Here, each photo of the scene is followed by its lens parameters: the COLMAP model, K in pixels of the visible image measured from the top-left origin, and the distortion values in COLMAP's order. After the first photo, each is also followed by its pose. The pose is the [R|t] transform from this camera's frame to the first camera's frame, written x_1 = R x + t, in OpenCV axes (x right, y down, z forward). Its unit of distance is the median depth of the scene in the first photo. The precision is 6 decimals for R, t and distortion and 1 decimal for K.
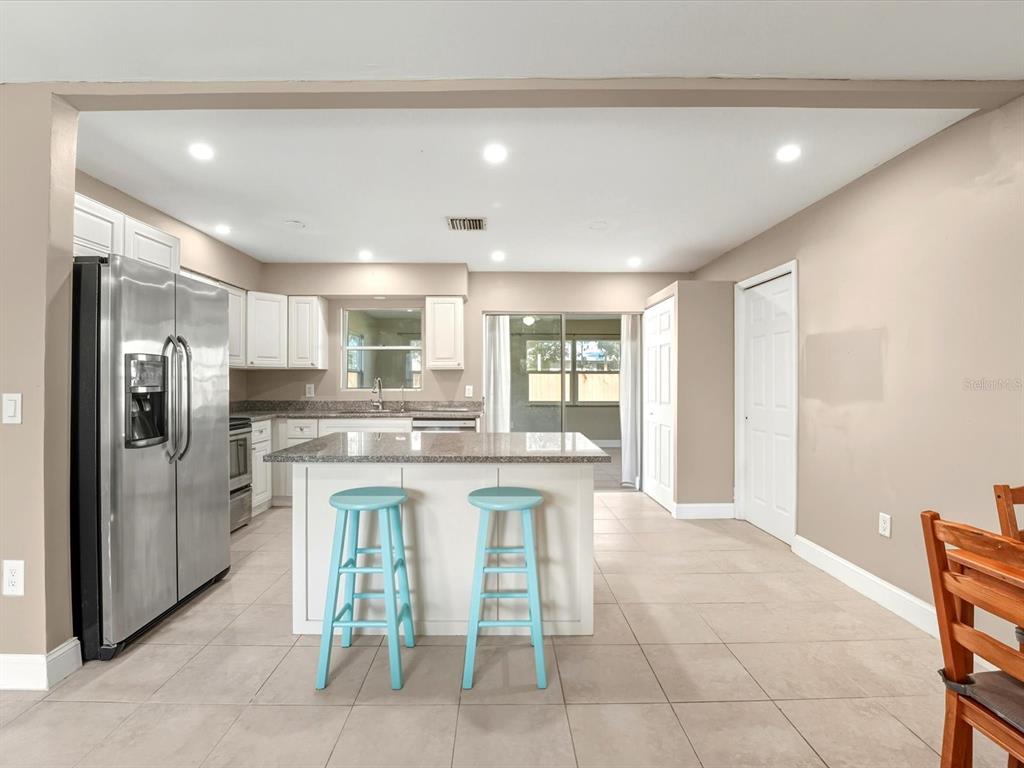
lens RADIAL K [[476.7, 0, 504.5], [0, 476.7, 375.4], [0, 0, 1]] dist [-0.021350, 0.000915]
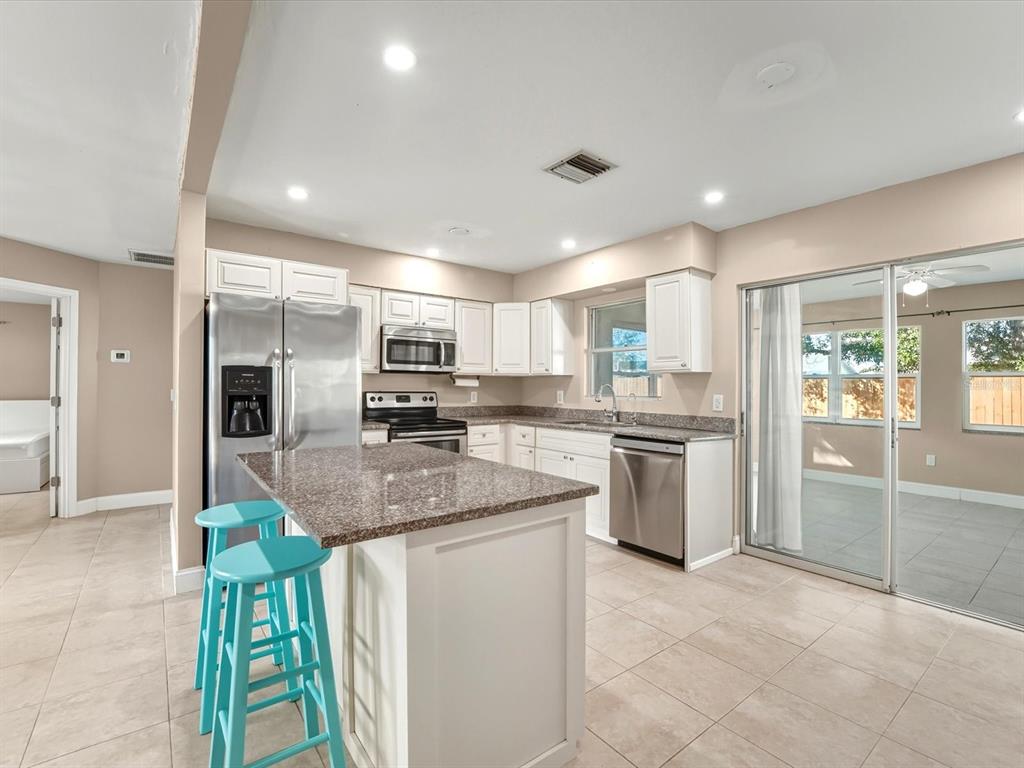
lens RADIAL K [[471.0, 0, 507.7], [0, 471.0, 385.2], [0, 0, 1]] dist [-0.019579, -0.000531]
pose [[0.597189, 0.001426, -0.802099, 0.407385], [0.004324, 0.999978, 0.004997, 0.003009], [0.802089, -0.006453, 0.597170, 0.471743]]
